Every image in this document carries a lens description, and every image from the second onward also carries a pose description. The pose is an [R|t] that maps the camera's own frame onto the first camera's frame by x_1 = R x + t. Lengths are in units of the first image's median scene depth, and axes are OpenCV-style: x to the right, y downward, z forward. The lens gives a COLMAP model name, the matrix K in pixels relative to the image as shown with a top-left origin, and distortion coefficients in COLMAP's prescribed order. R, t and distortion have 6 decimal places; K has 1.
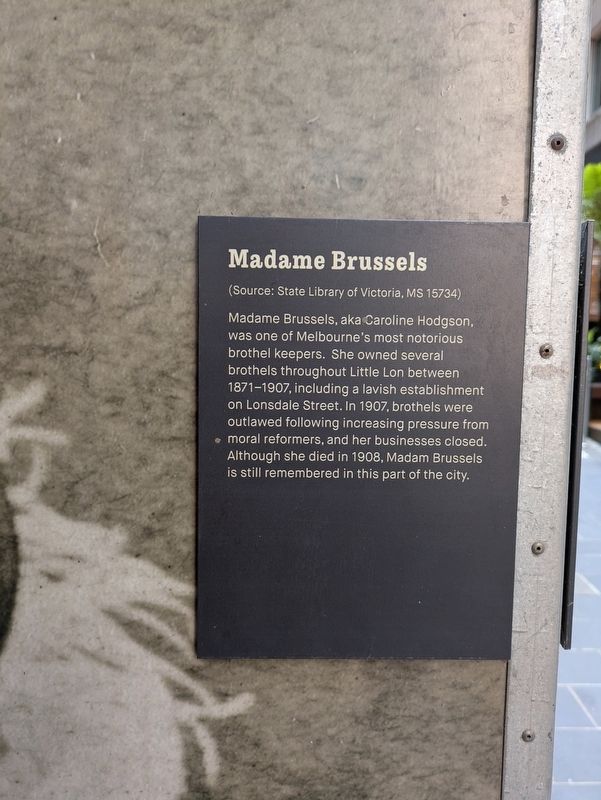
lens RADIAL K [[583.0, 0, 299.9], [0, 583.0, 400.0], [0, 0, 1]] dist [0.023488, -0.014903]
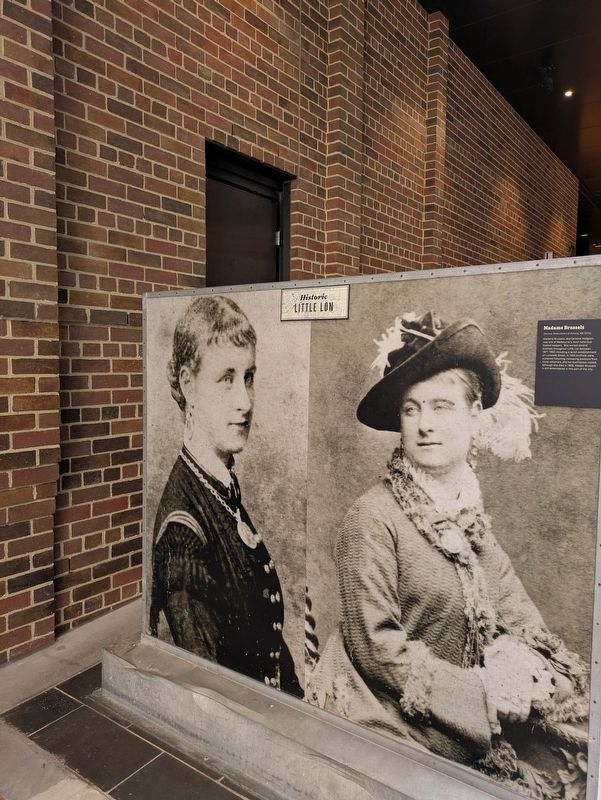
lens RADIAL K [[583.0, 0, 308.9], [0, 583.0, 396.8], [0, 0, 1]] dist [0.023488, -0.014903]
pose [[0.800437, 0.037756, -0.598226, 1.339751], [-0.053632, 0.998523, -0.008741, 0.531810], [0.597013, 0.039080, 0.801279, -4.408112]]
